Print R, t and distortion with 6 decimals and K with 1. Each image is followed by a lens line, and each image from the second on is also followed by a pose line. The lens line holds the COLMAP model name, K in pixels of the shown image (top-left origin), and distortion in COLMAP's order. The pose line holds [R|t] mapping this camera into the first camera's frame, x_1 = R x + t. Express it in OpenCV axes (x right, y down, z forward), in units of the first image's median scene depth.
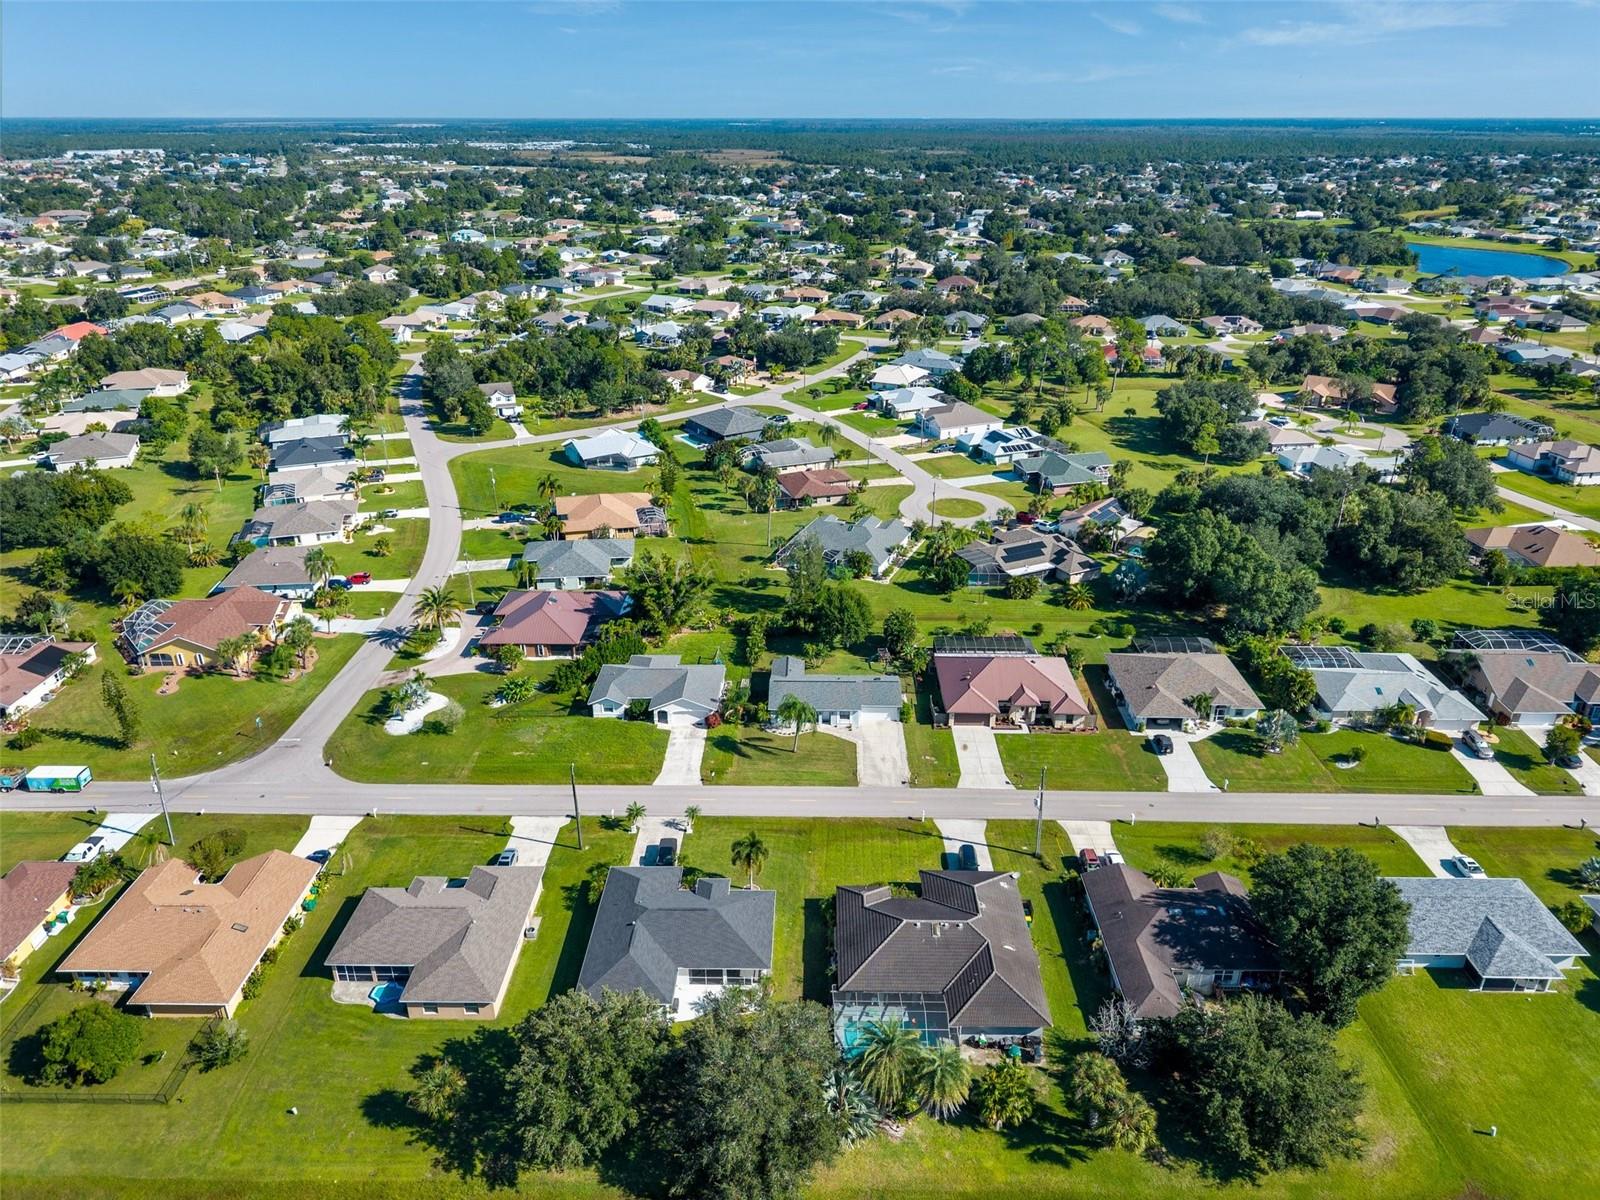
lens RADIAL K [[1062.5, 0, 806.1], [0, 1062.5, 606.7], [0, 0, 1]] dist [0.059994, -0.075493]
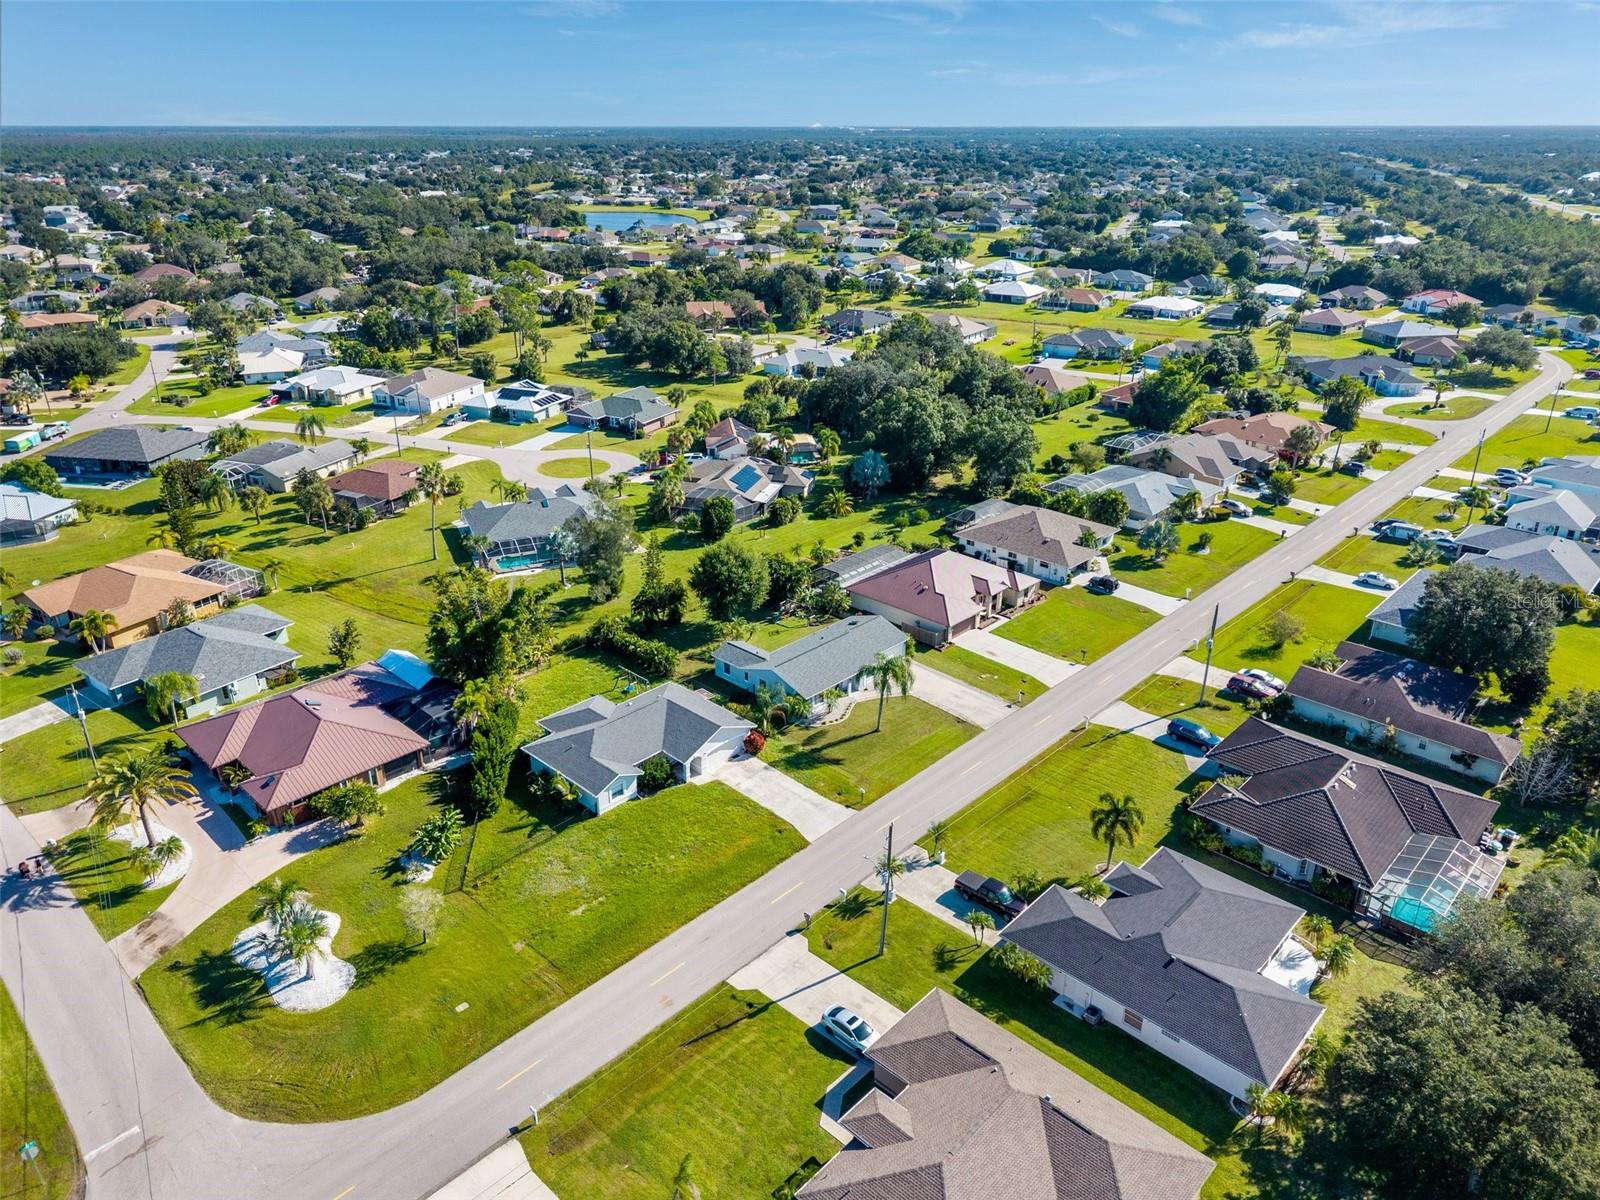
lens RADIAL K [[1062.5, 0, 806.1], [0, 1062.5, 606.7], [0, 0, 1]] dist [0.059994, -0.075493]
pose [[0.680026, -0.301811, 0.668187, -0.393058], [0.305131, 0.945172, 0.116384, -0.038990], [-0.666678, 0.124740, 0.734833, 0.342418]]
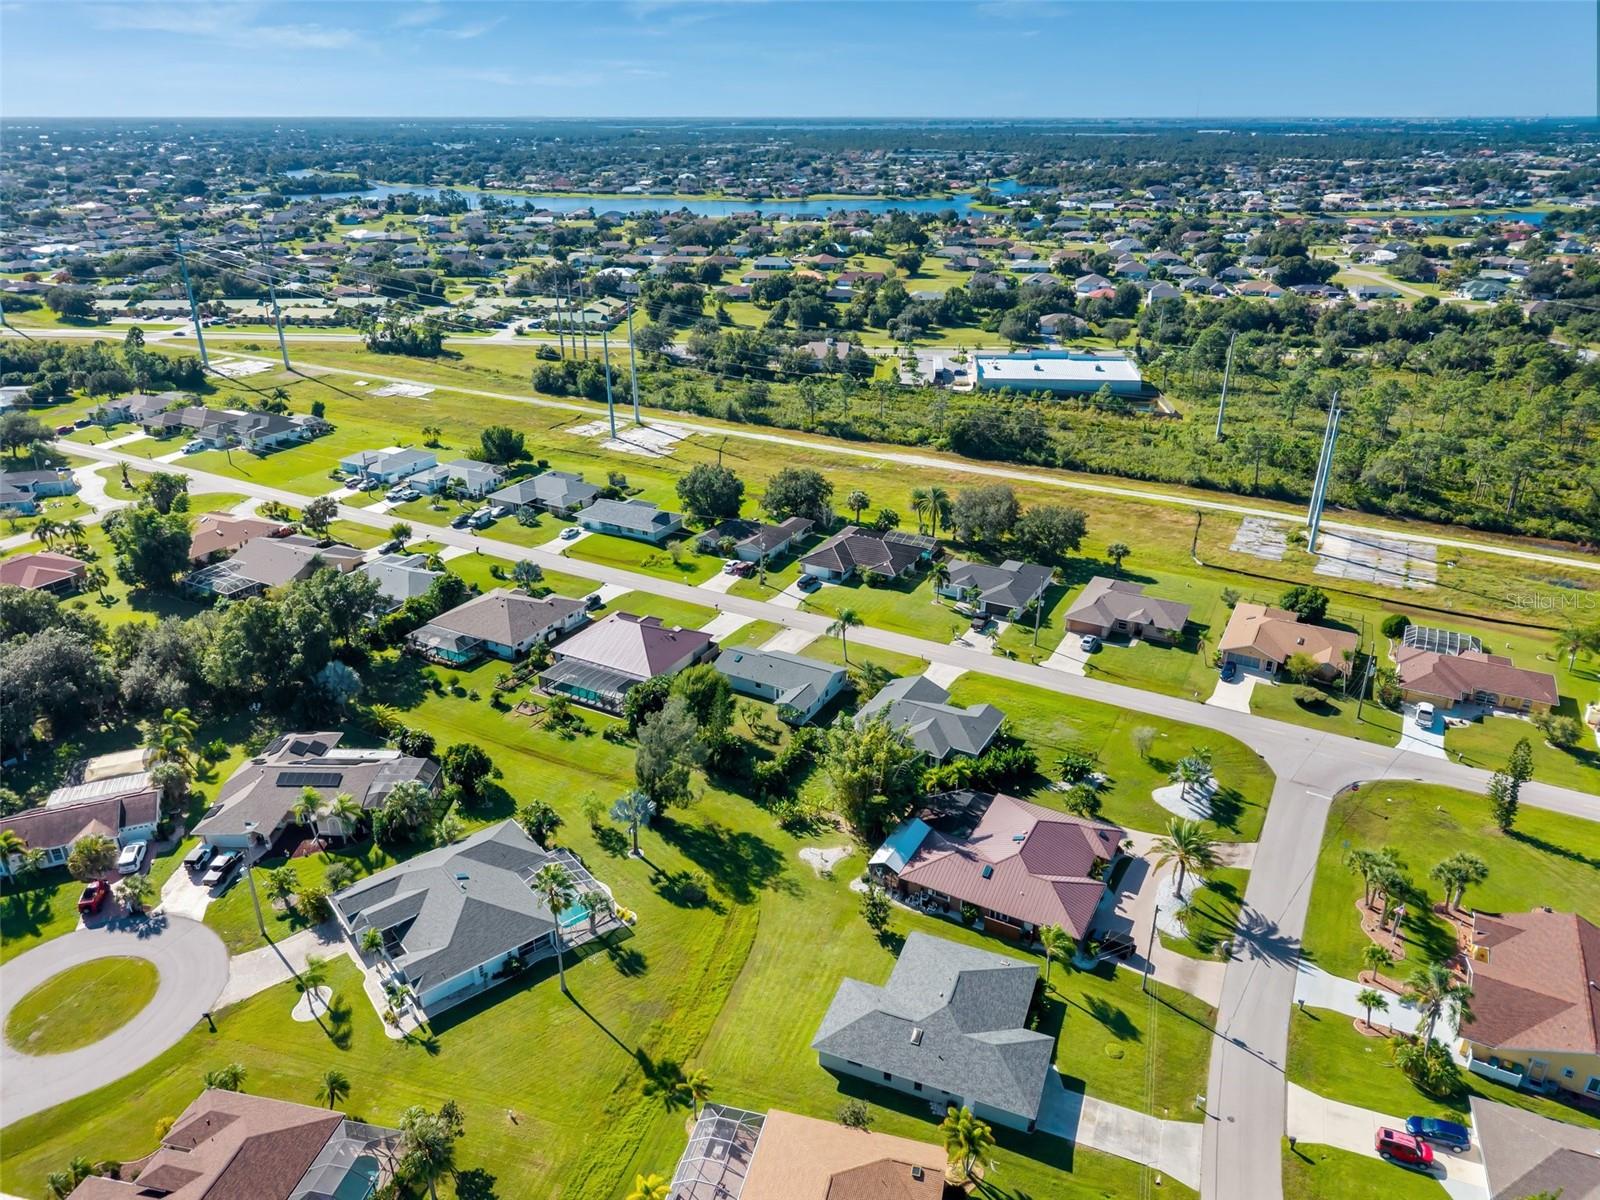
lens RADIAL K [[1062.5, 0, 806.1], [0, 1062.5, 606.7], [0, 0, 1]] dist [0.059994, -0.075493]
pose [[-0.883377, -0.197257, 0.425128, -0.344737], [0.192507, 0.674329, 0.712897, -0.565130], [-0.427300, 0.711597, -0.557714, 1.214948]]
